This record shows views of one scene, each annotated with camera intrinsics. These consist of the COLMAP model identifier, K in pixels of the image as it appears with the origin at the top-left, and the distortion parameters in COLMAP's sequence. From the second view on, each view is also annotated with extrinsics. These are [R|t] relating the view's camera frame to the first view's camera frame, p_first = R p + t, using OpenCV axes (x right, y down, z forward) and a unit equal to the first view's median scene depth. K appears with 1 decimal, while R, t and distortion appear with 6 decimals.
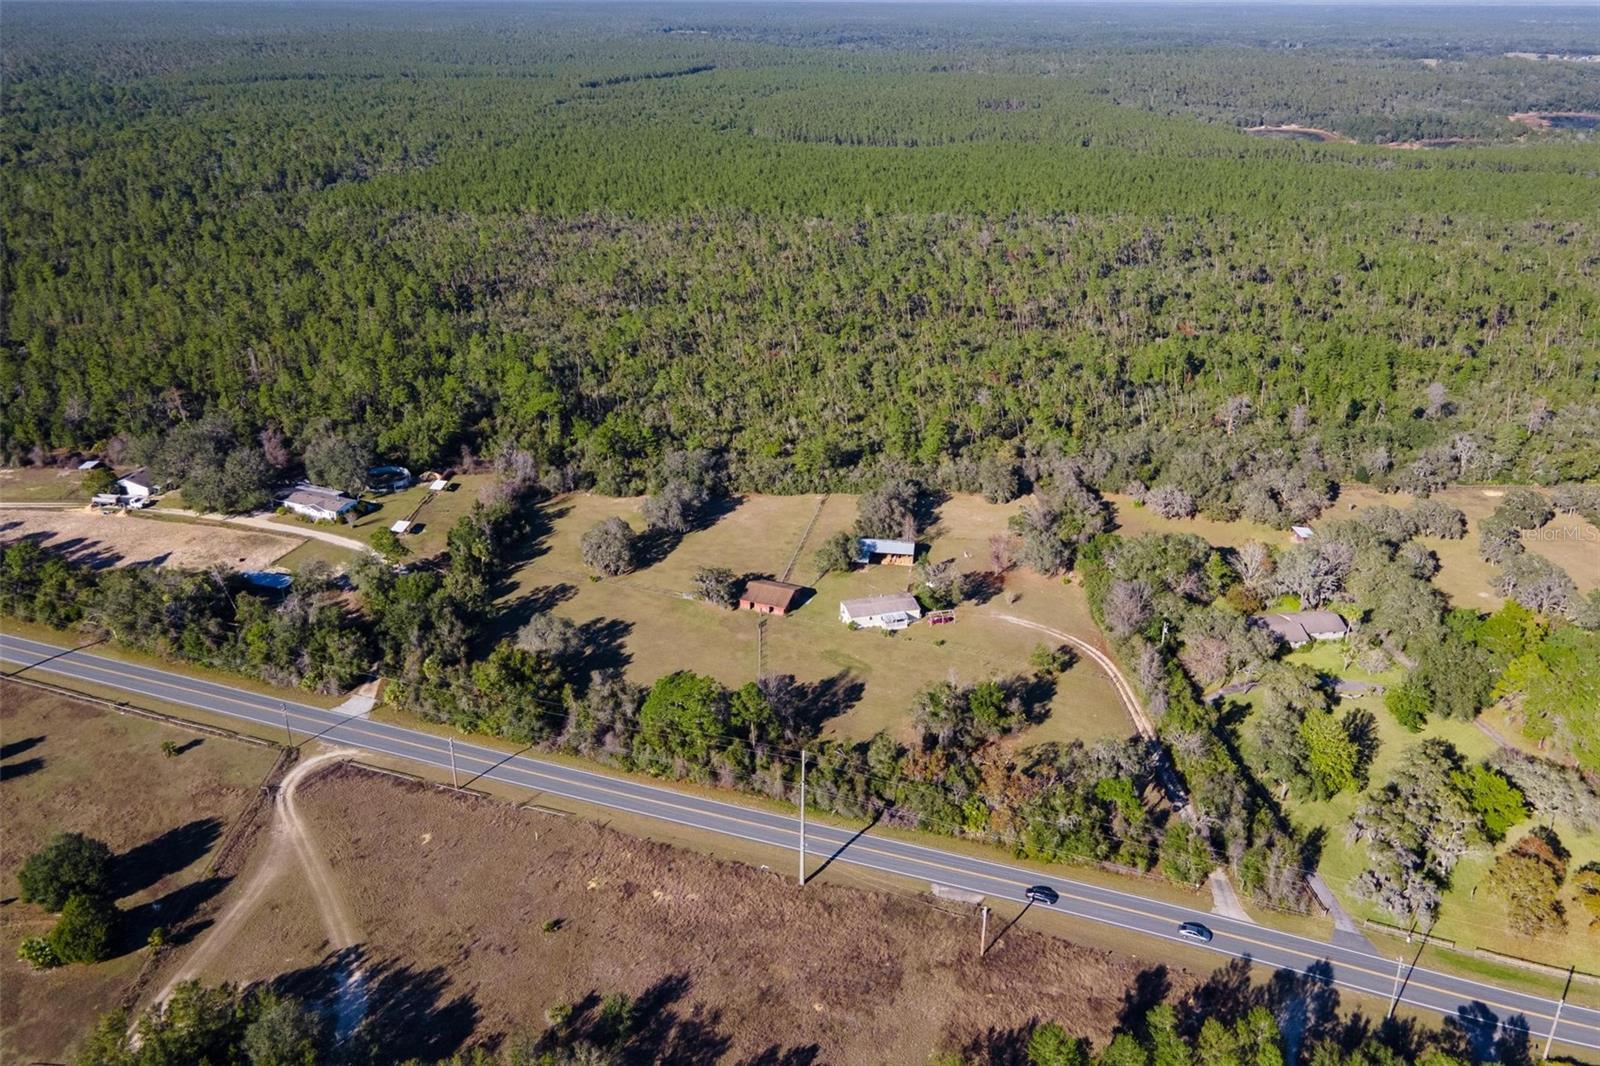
lens RADIAL K [[1175.4, 0, 815.9], [0, 1175.4, 533.6], [0, 0, 1]] dist [0.044855, -0.004473]
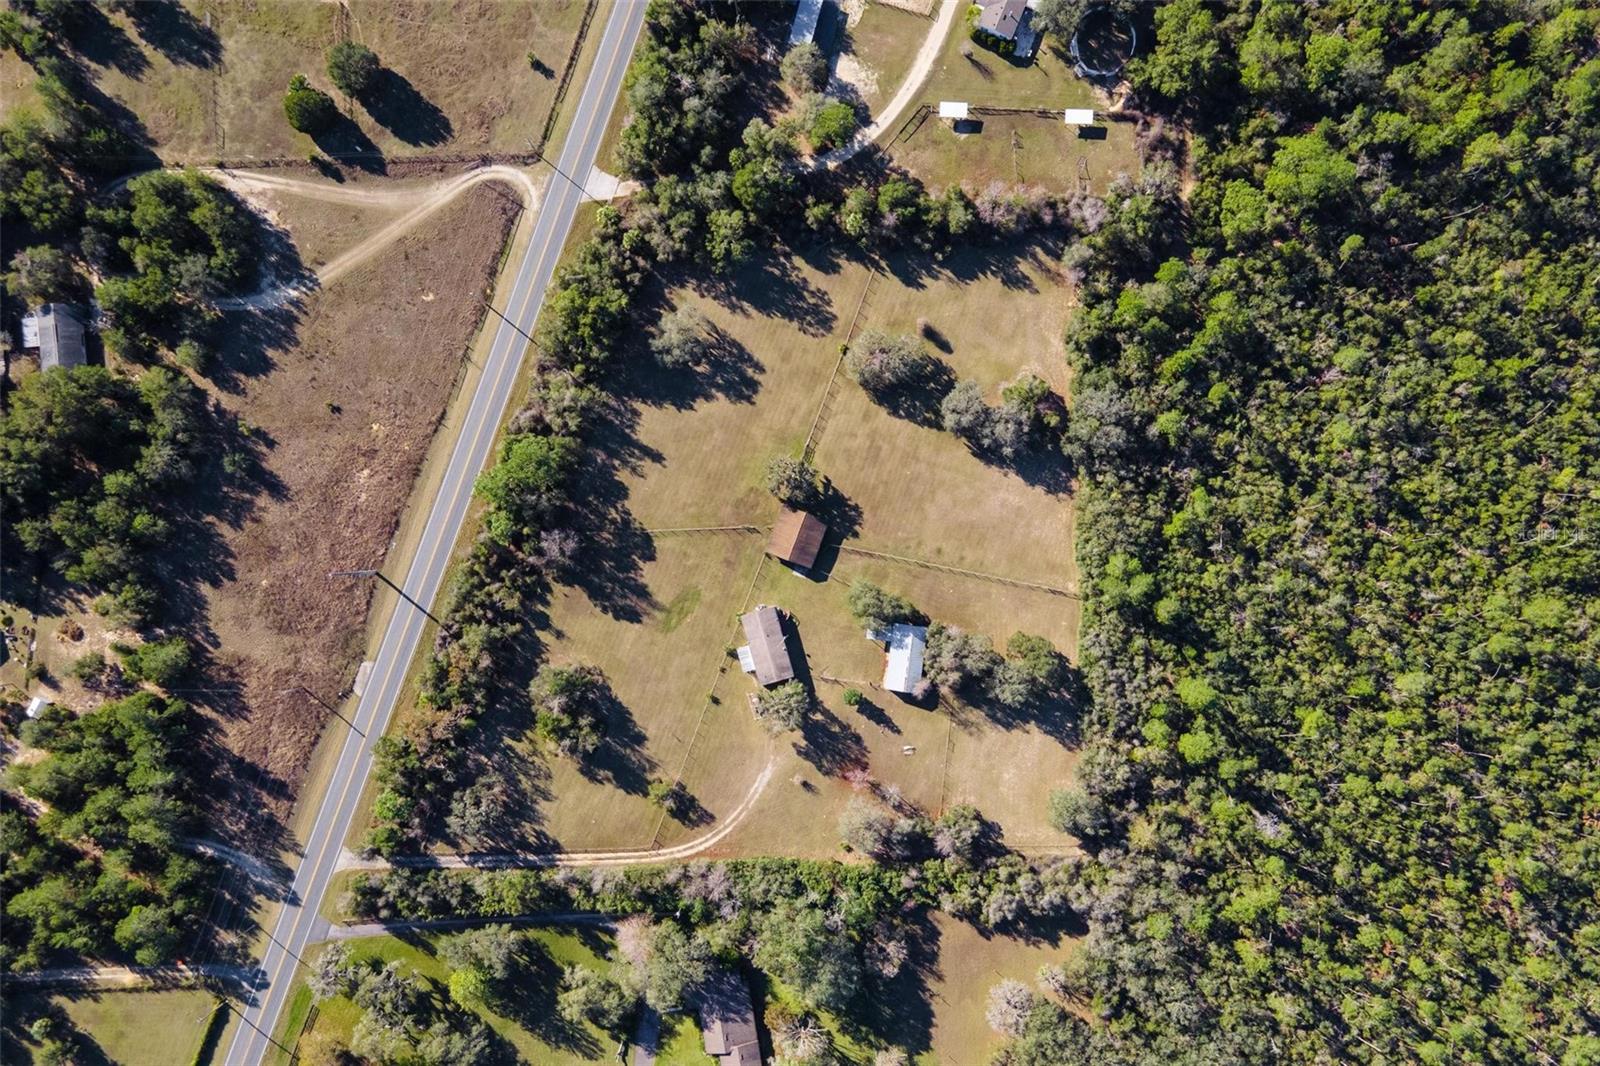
lens RADIAL K [[1140.5, 0, 800.0], [0, 1140.5, 533.0], [0, 0, 1]] dist [0.049857, -0.001791]
pose [[-0.001317, 0.999999, -0.000687, -0.046861], [-0.421252, 0.000069, 0.906944, -0.967619], [0.906943, 0.001484, 0.421252, 0.707810]]
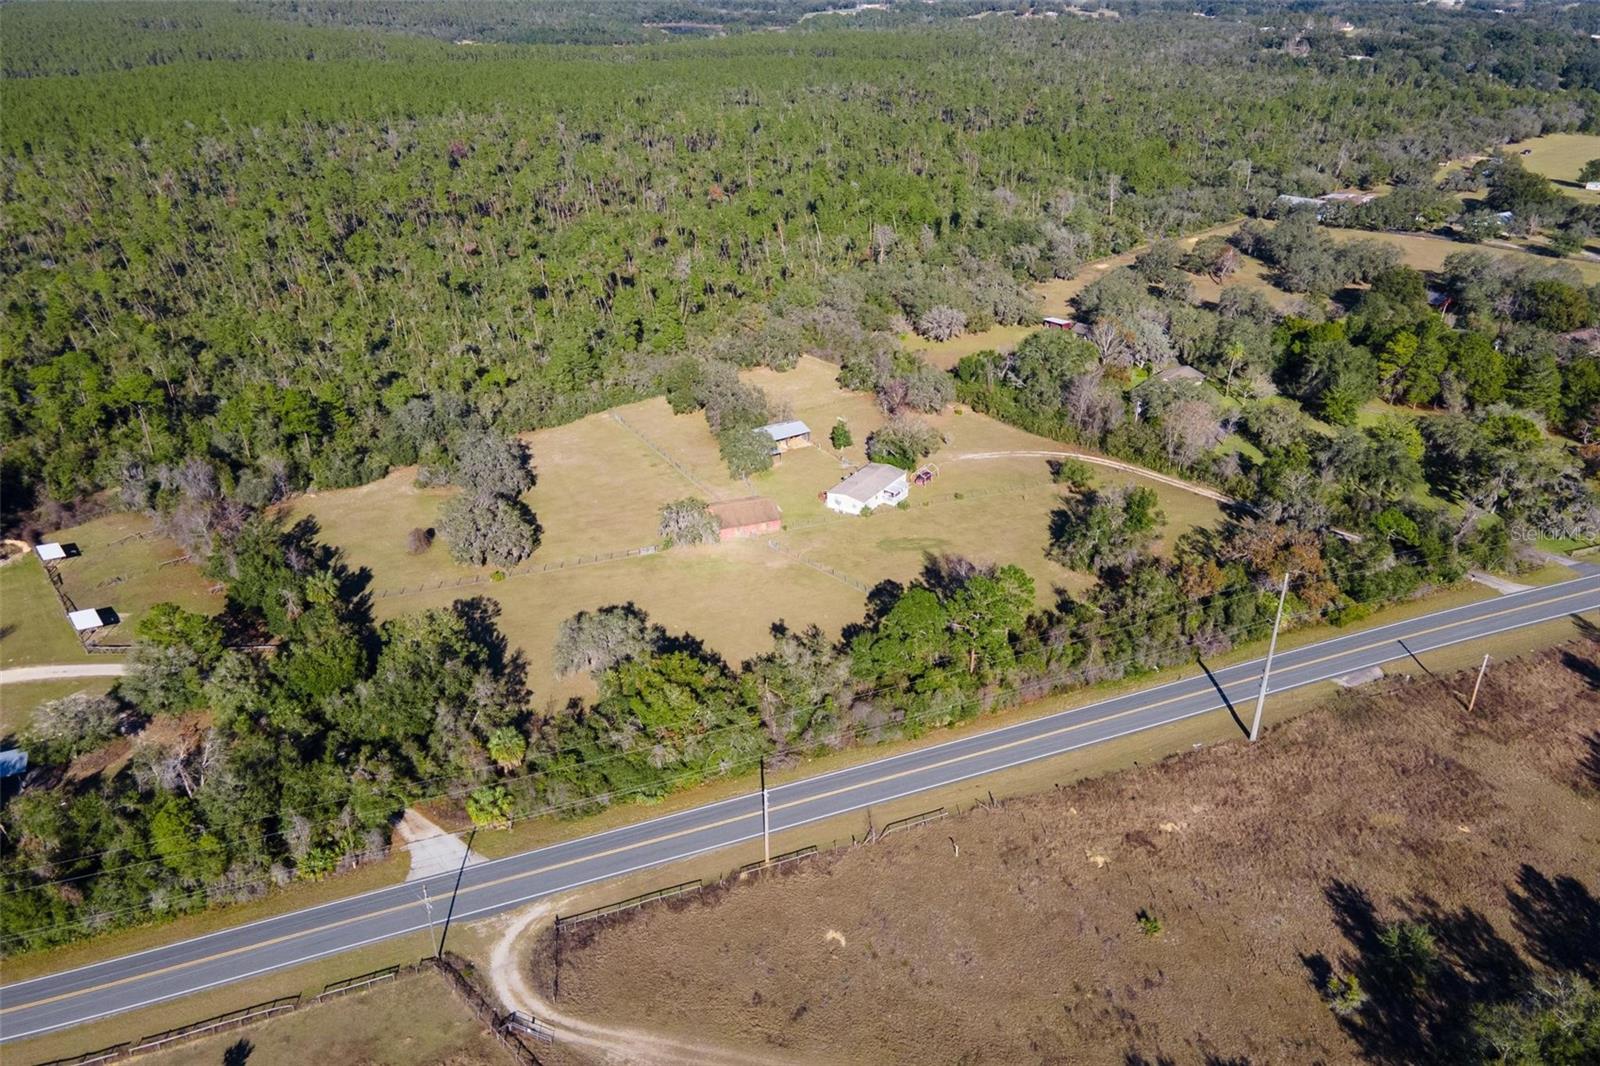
lens RADIAL K [[1175.4, 0, 815.9], [0, 1175.4, 533.6], [0, 0, 1]] dist [0.044855, -0.004473]
pose [[0.743430, -0.304810, 0.595317, -0.553083], [0.282167, 0.949958, 0.134021, -0.031221], [-0.606377, 0.068344, 0.792235, 0.417216]]
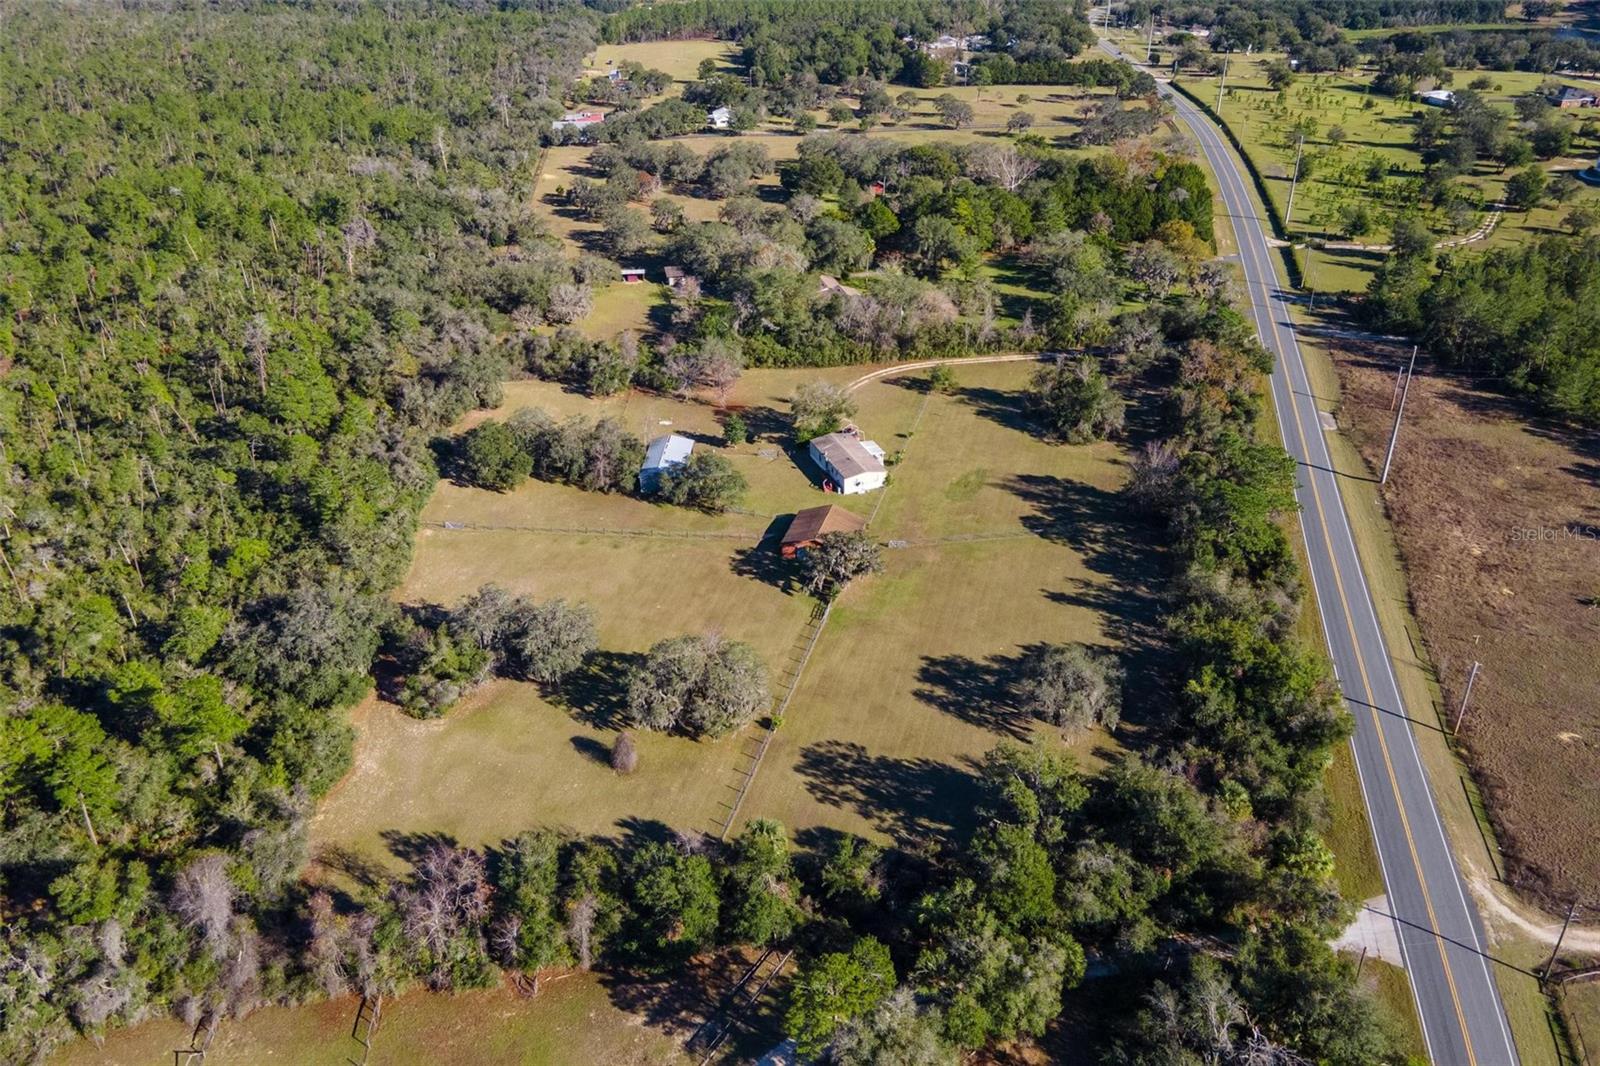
lens RADIAL K [[1160.1, 0, 815.4], [0, 1160.1, 485.4], [0, 0, 1]] dist [0.041192, -0.000051]
pose [[-0.098407, -0.471174, 0.876534, -0.721104], [0.421176, 0.778313, 0.465661, -0.335866], [-0.901625, 0.414999, 0.121855, 1.078044]]
